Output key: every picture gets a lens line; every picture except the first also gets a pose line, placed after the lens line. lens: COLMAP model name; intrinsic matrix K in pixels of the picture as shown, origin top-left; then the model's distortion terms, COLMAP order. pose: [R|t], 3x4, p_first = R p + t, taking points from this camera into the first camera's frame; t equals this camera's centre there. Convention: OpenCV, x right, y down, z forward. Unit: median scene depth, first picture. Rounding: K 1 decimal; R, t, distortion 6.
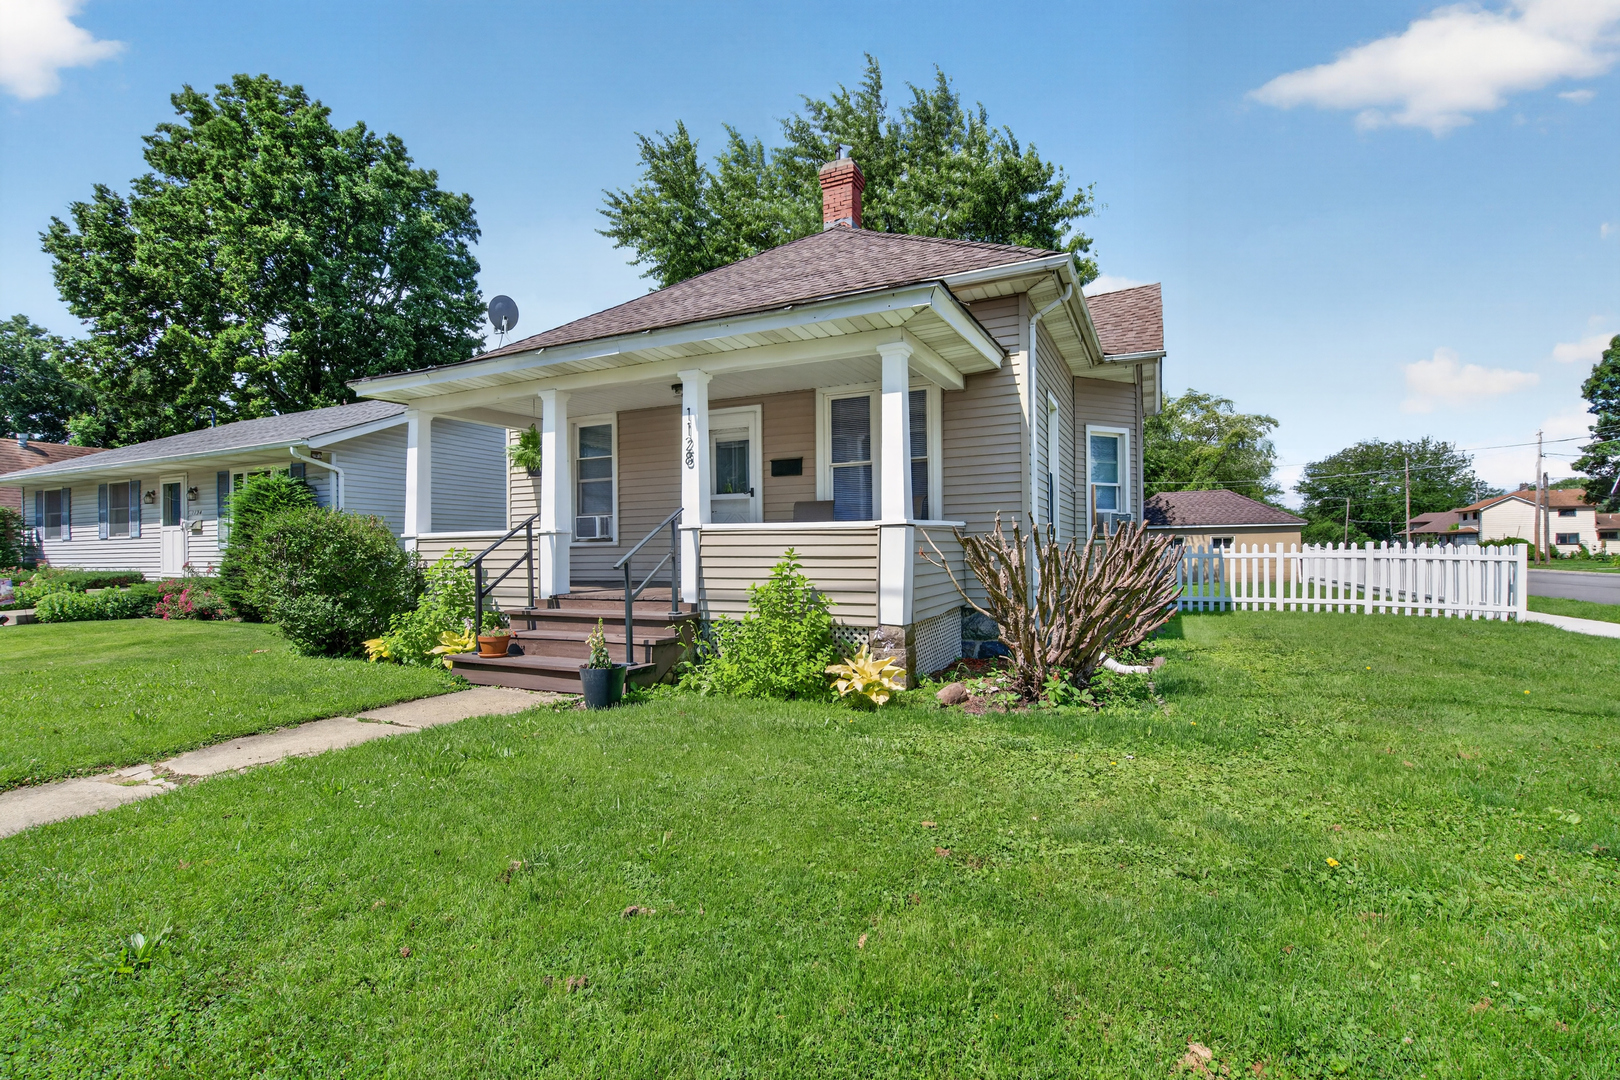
lens RADIAL K [[737.3, 0, 806.2], [0, 737.3, 546.2], [0, 0, 1]] dist [0.011164, -0.000246]
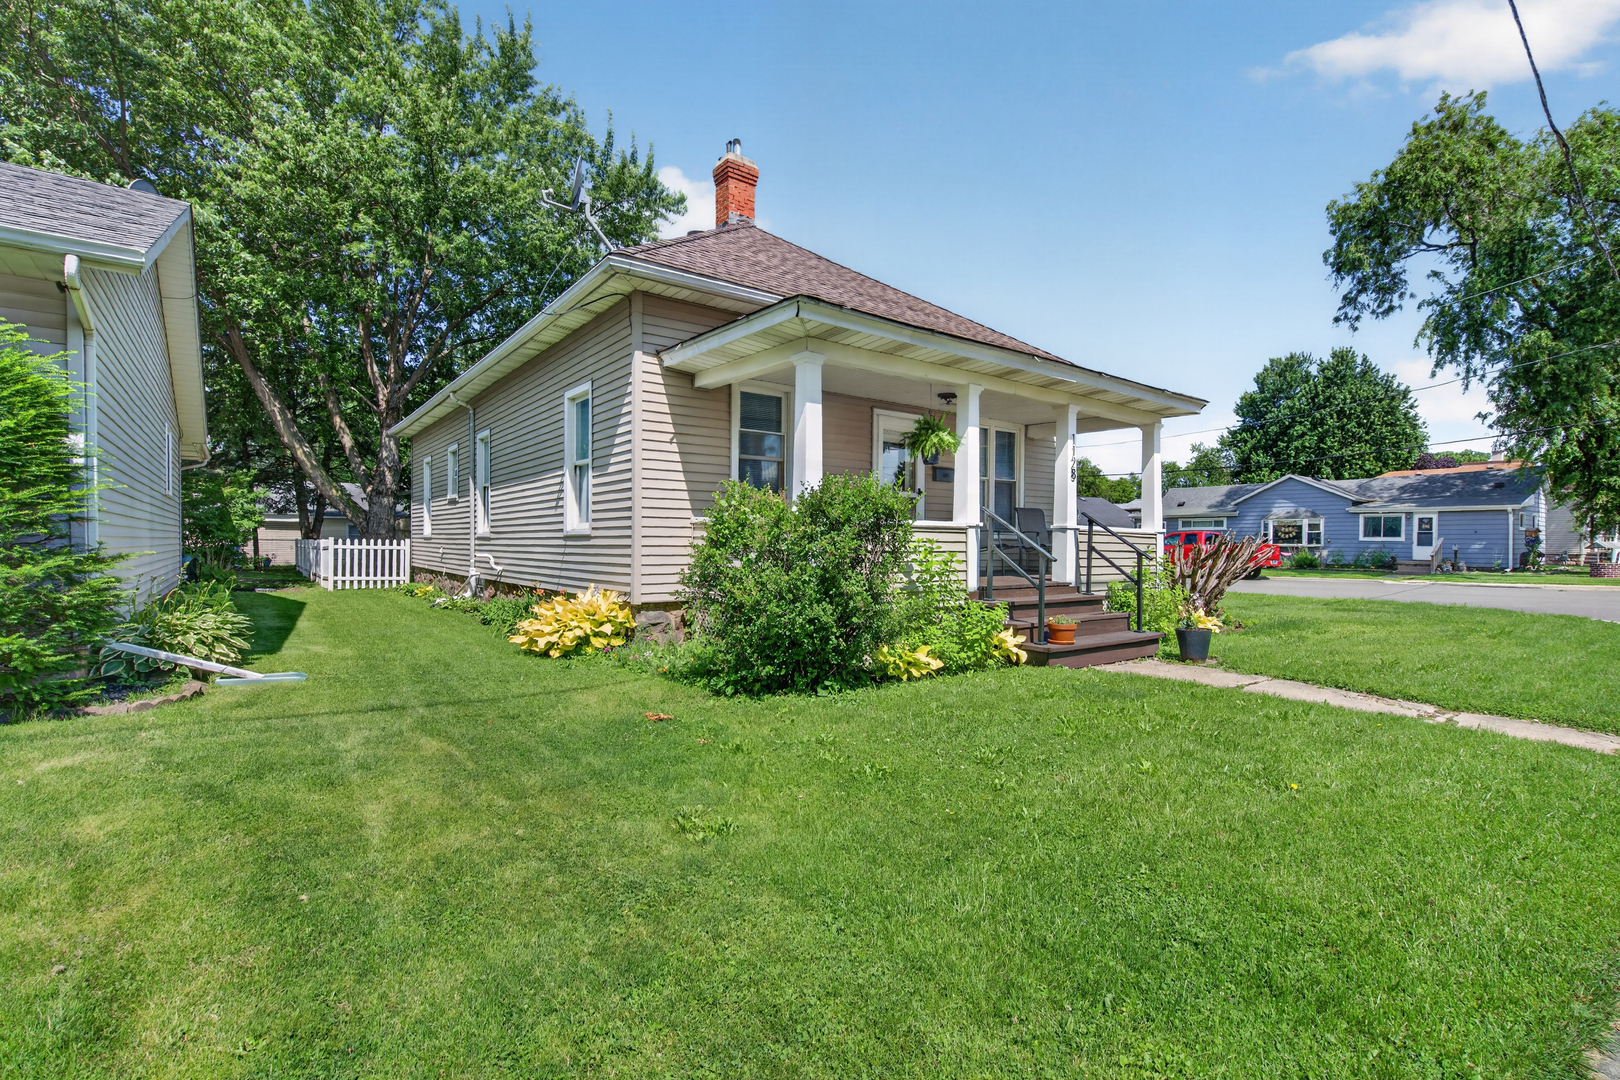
lens RADIAL K [[737.3, 0, 811.3], [0, 737.3, 546.1], [0, 0, 1]] dist [0.011164, -0.000246]
pose [[0.449803, 0.008516, 0.893087, -1.214384], [-0.020848, 0.999782, 0.000967, 0.012221], [-0.892884, -0.019054, 0.449883, 0.669783]]
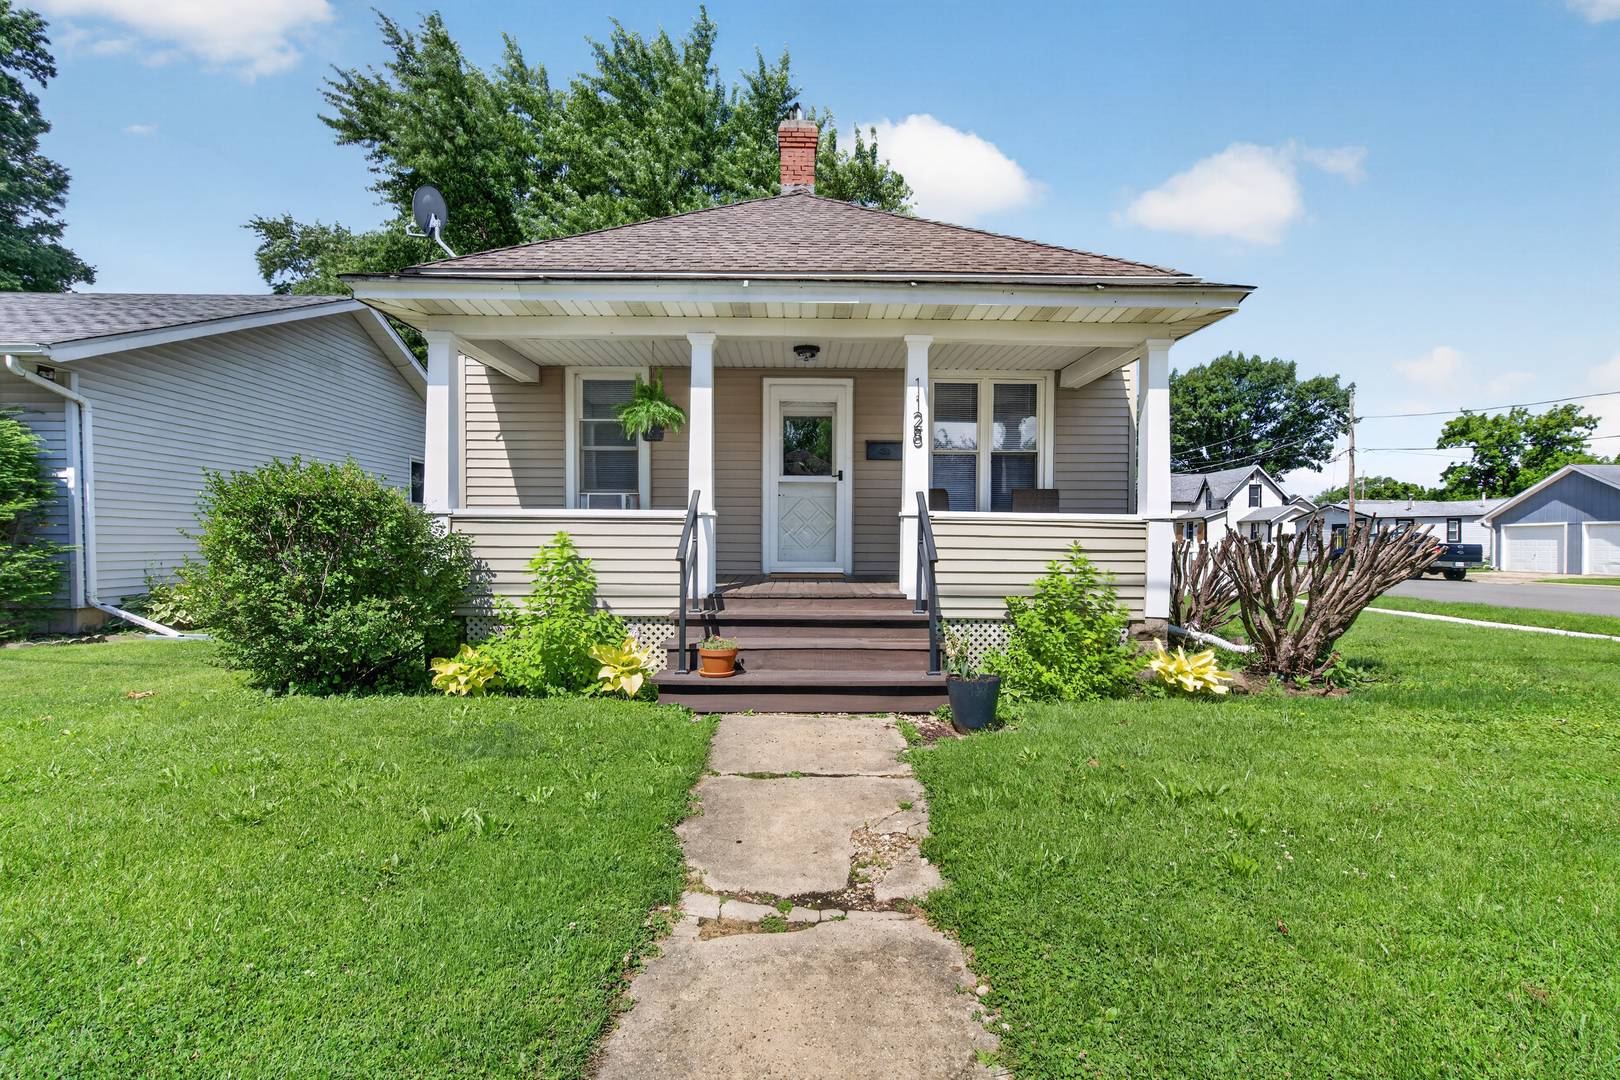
lens RADIAL K [[737.3, 0, 812.3], [0, 737.3, 550.8], [0, 0, 1]] dist [0.011164, -0.000246]
pose [[0.891621, 0.007959, 0.452713, -0.538086], [-0.018363, 0.999659, 0.018591, 0.003517], [-0.452410, -0.024889, 0.891462, 0.217704]]
